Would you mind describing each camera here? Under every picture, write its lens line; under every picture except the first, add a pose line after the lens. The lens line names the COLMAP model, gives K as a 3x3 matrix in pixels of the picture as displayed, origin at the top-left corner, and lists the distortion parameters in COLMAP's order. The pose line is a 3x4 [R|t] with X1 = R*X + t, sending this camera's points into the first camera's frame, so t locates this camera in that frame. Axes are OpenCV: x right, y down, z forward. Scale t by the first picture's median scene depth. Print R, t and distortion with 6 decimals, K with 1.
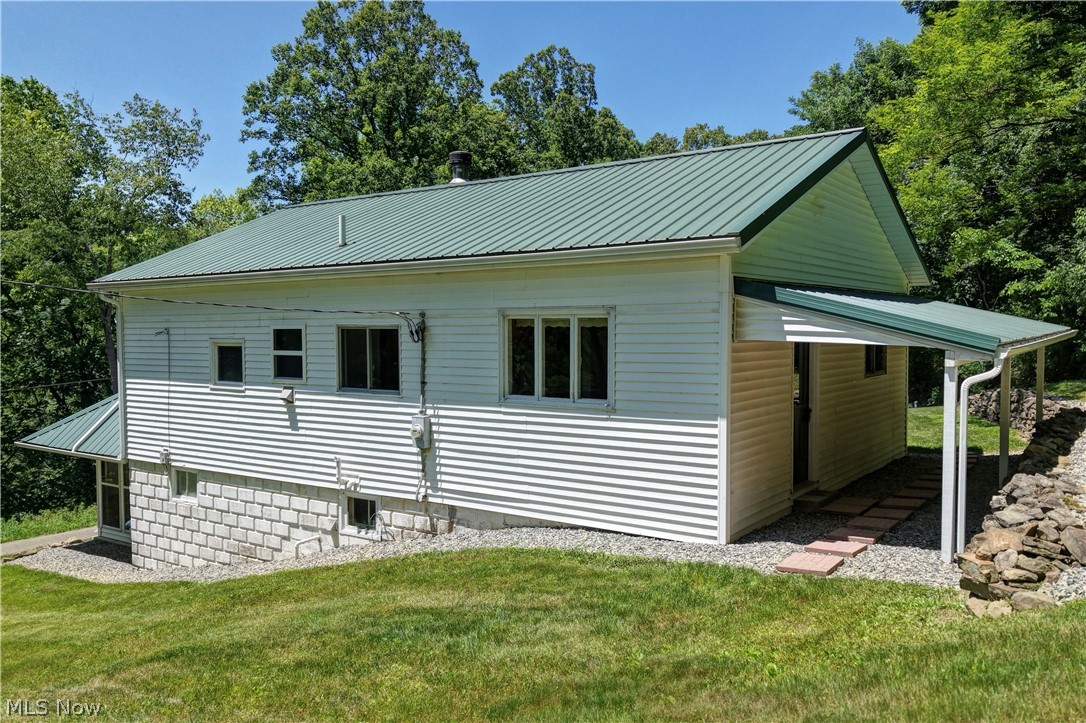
lens RADIAL K [[820.2, 0, 571.8], [0, 820.2, 359.4], [0, 0, 1]] dist [0.053709, -0.059835]
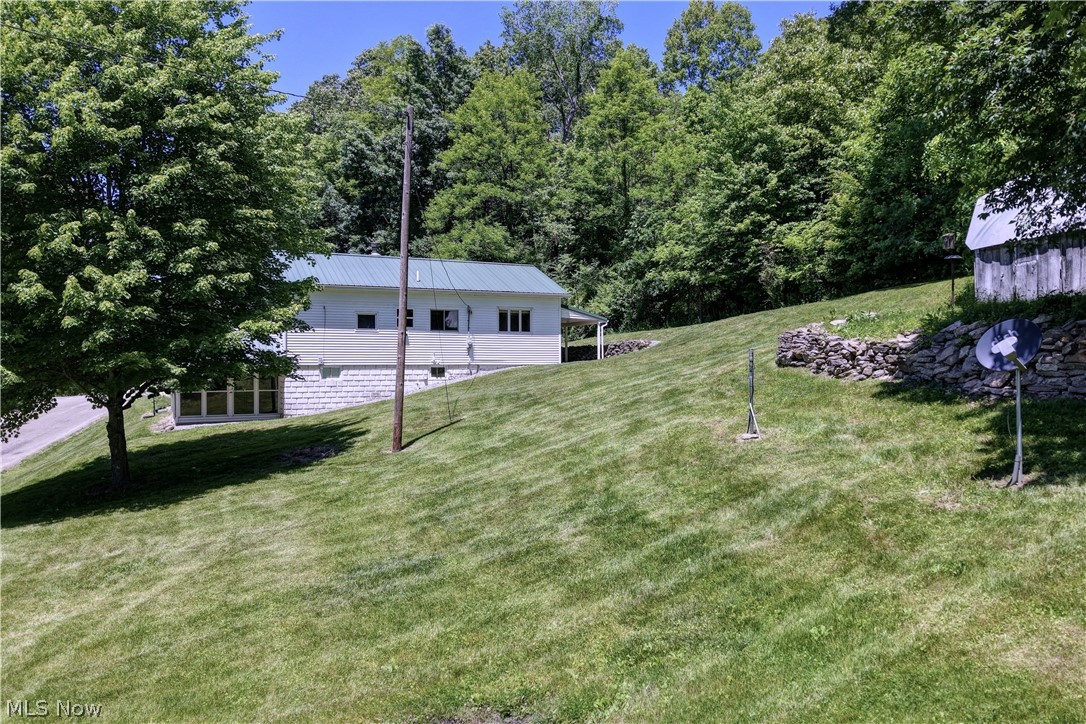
lens RADIAL K [[846.4, 0, 545.7], [0, 846.4, 372.8], [0, 0, 1]] dist [0.011188, 0.002452]
pose [[0.509504, 0.013333, 0.860365, -3.800163], [0.033270, 0.998827, -0.035181, 0.436733], [-0.859825, 0.046550, 0.508463, -1.267496]]
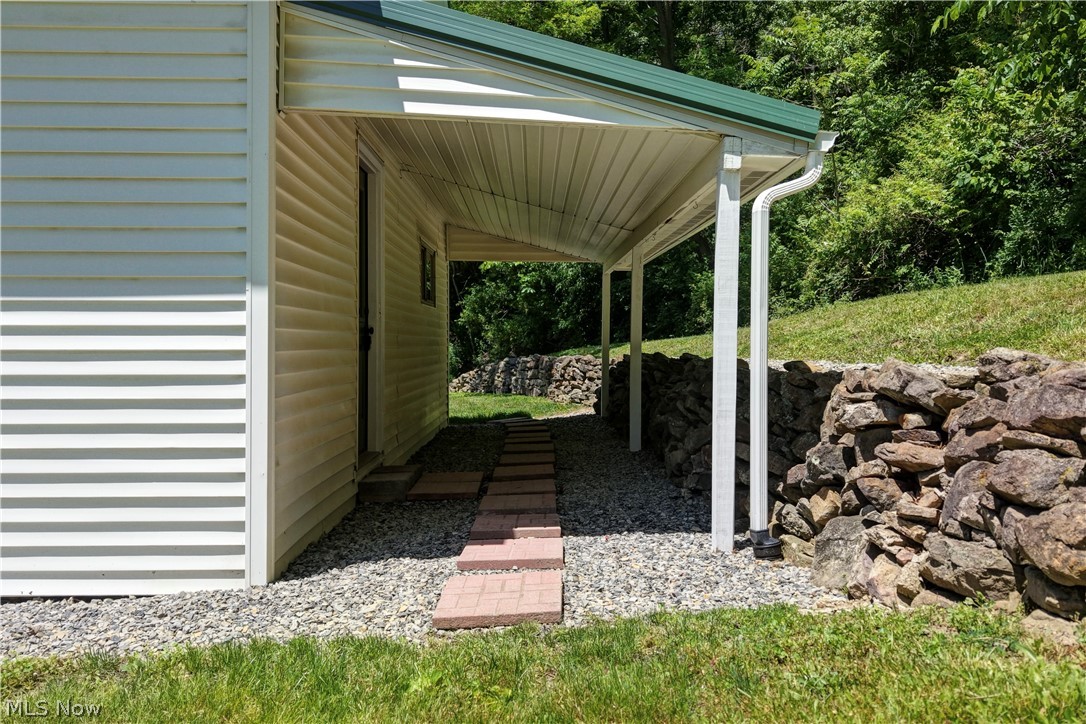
lens RADIAL K [[846.4, 0, 545.7], [0, 846.4, 372.8], [0, 0, 1]] dist [0.011188, 0.002452]
pose [[0.804254, -0.009087, 0.594216, 0.043147], [0.010888, 0.999941, 0.000555, 0.114392], [-0.594186, 0.006024, 0.804305, 0.551183]]
